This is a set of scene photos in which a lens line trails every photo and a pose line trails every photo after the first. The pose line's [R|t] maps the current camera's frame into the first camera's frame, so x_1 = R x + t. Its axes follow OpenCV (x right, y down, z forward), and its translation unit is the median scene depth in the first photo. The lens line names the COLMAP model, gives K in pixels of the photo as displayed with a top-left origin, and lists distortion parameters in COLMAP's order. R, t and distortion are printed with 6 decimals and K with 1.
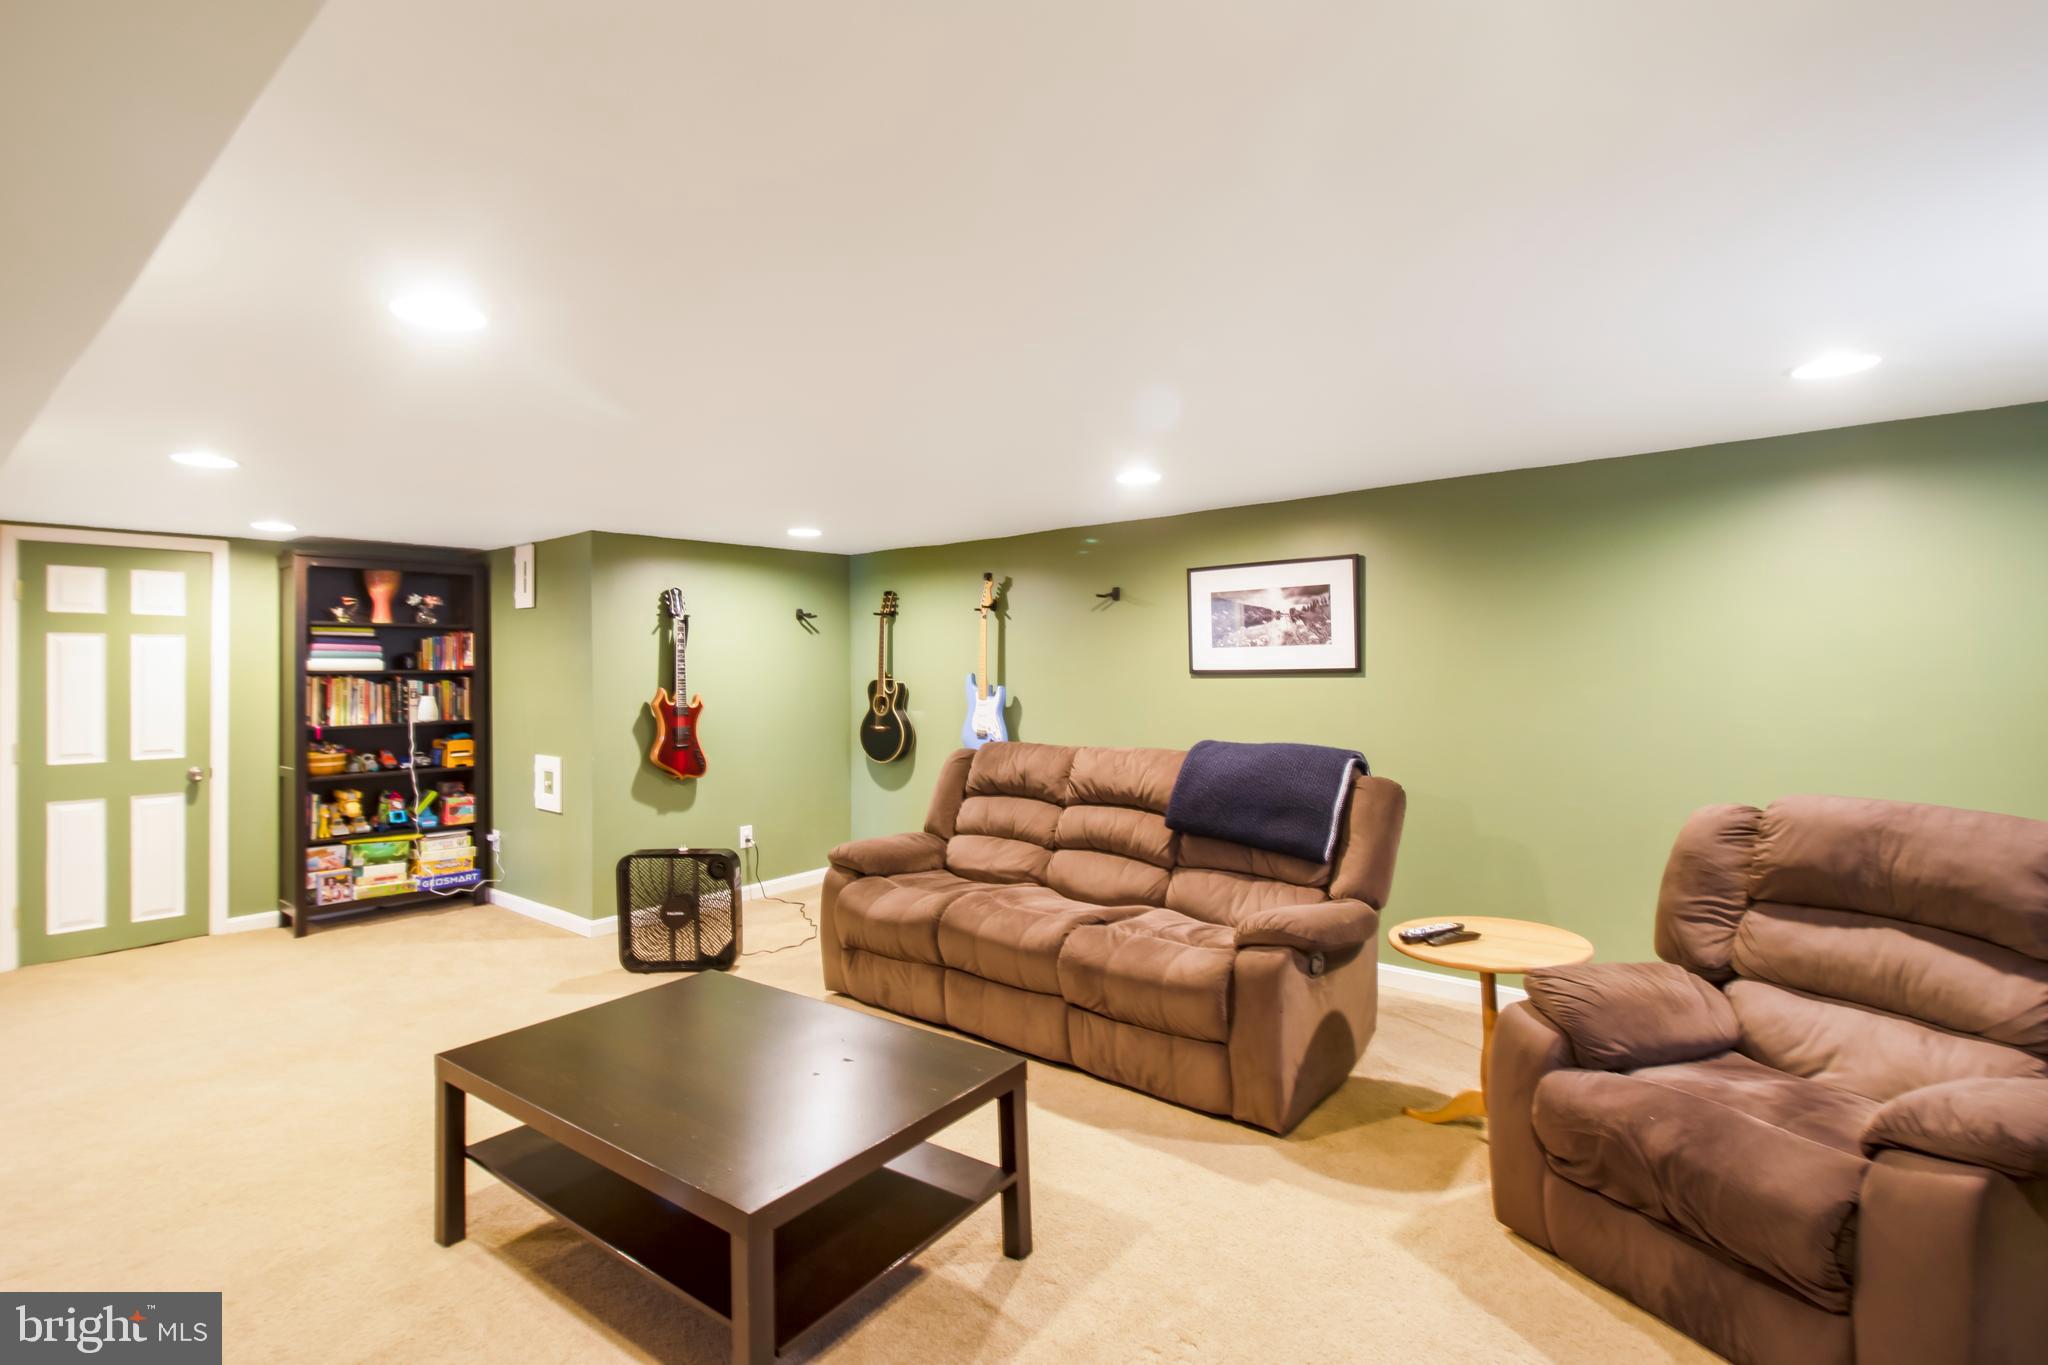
lens RADIAL K [[972.0, 0, 1022.2], [0, 972.0, 703.3], [0, 0, 1]] dist [0.019282, -0.015082]
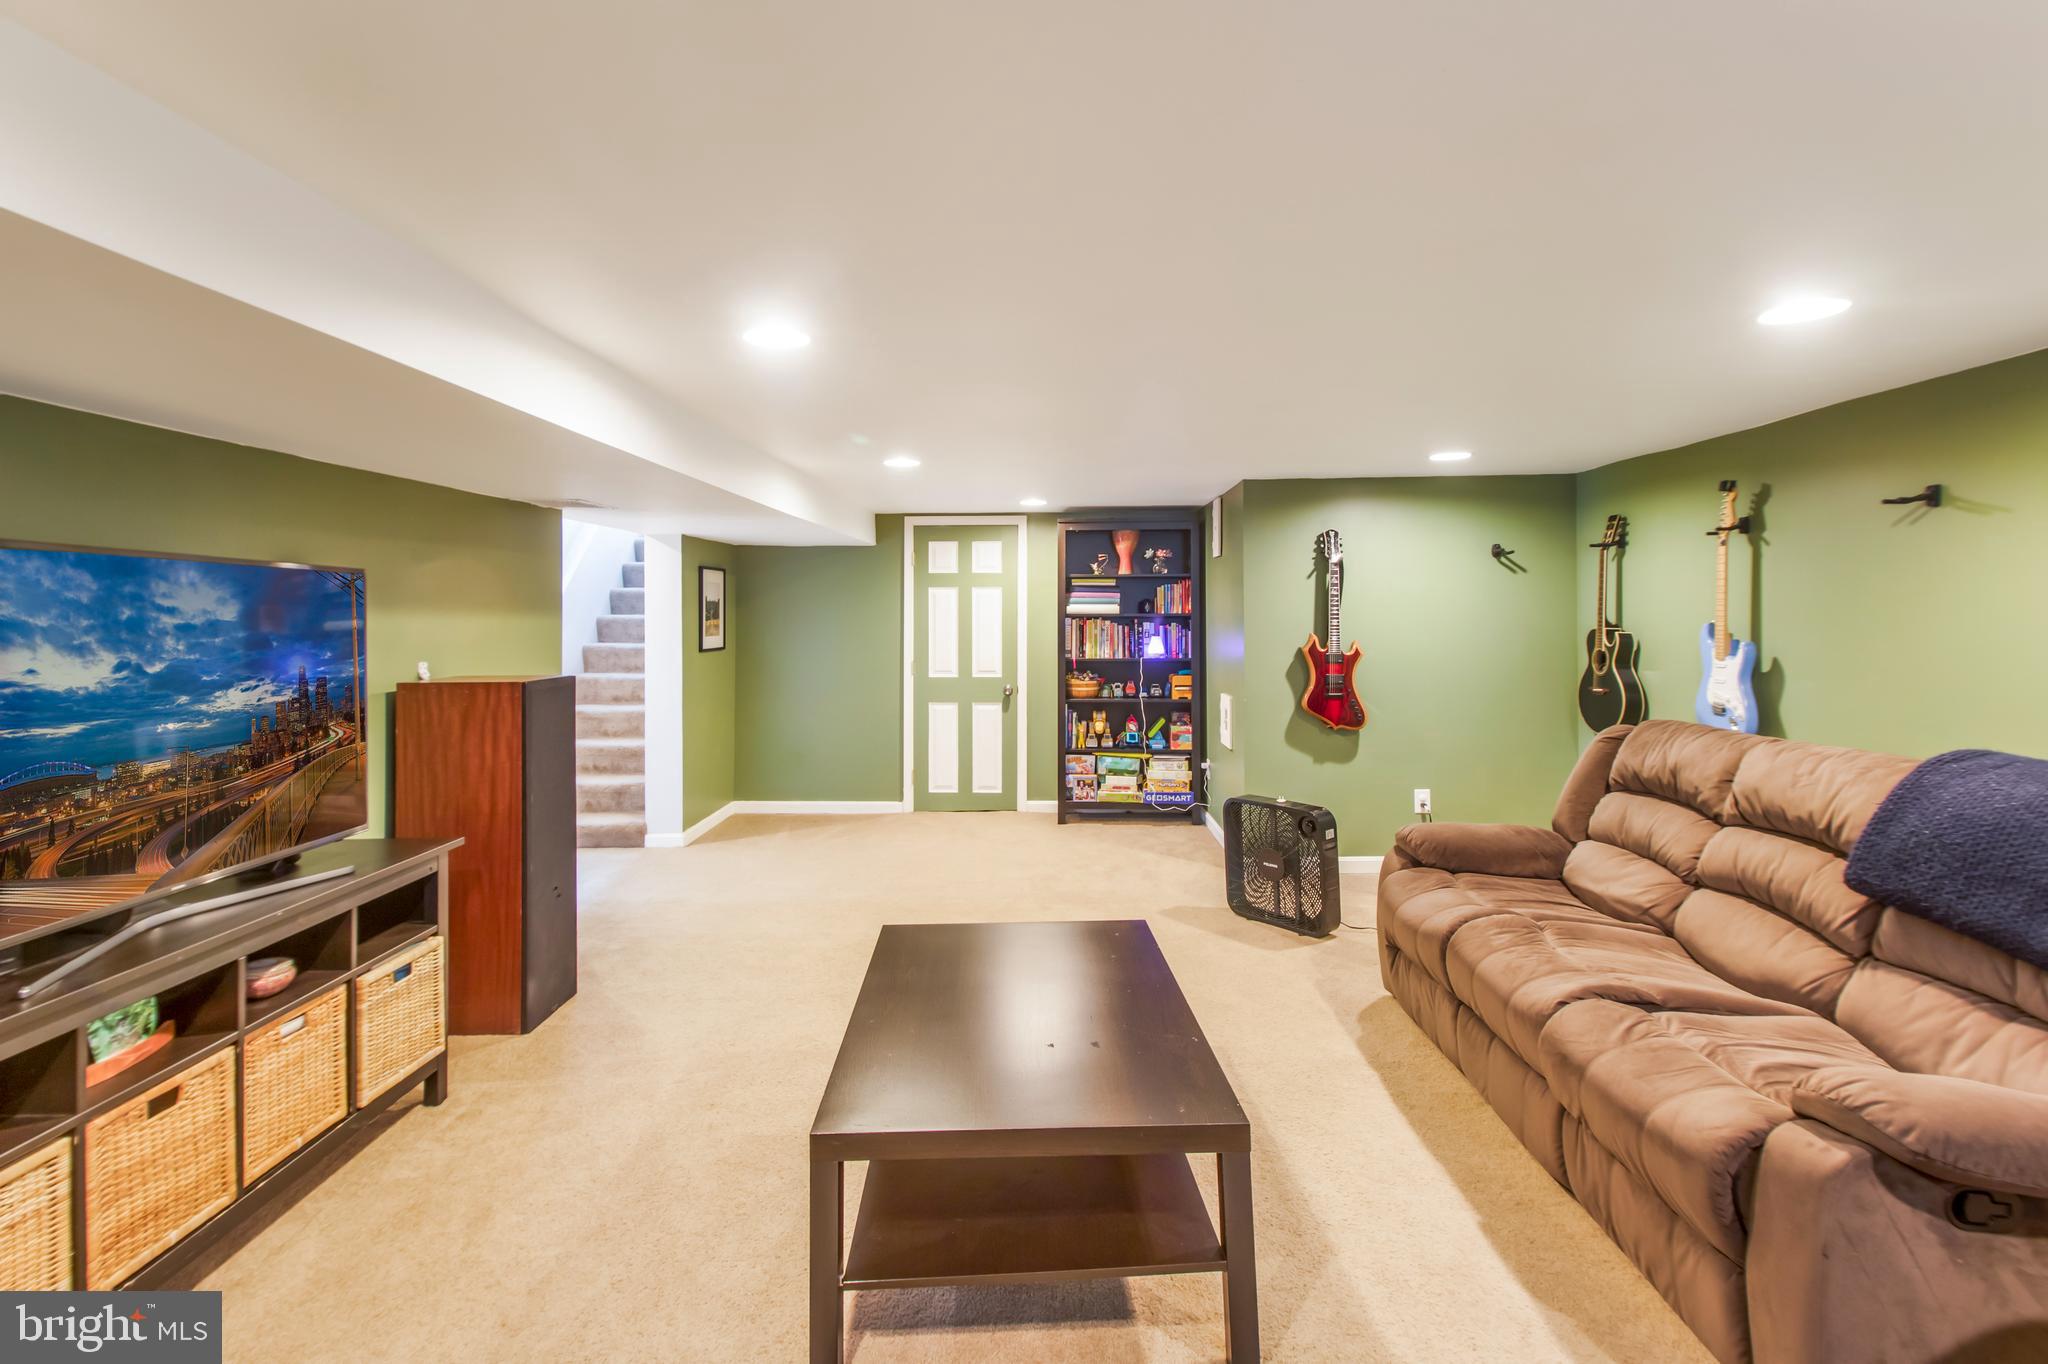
lens RADIAL K [[982.0, 0, 1008.9], [0, 982.0, 643.7], [0, 0, 1]] dist [0.028788, -0.014704]
pose [[0.624976, 0.030205, -0.780059, 0.201661], [-0.030987, 0.999424, 0.013873, -0.009719], [0.780028, 0.015501, 0.625552, 0.144202]]
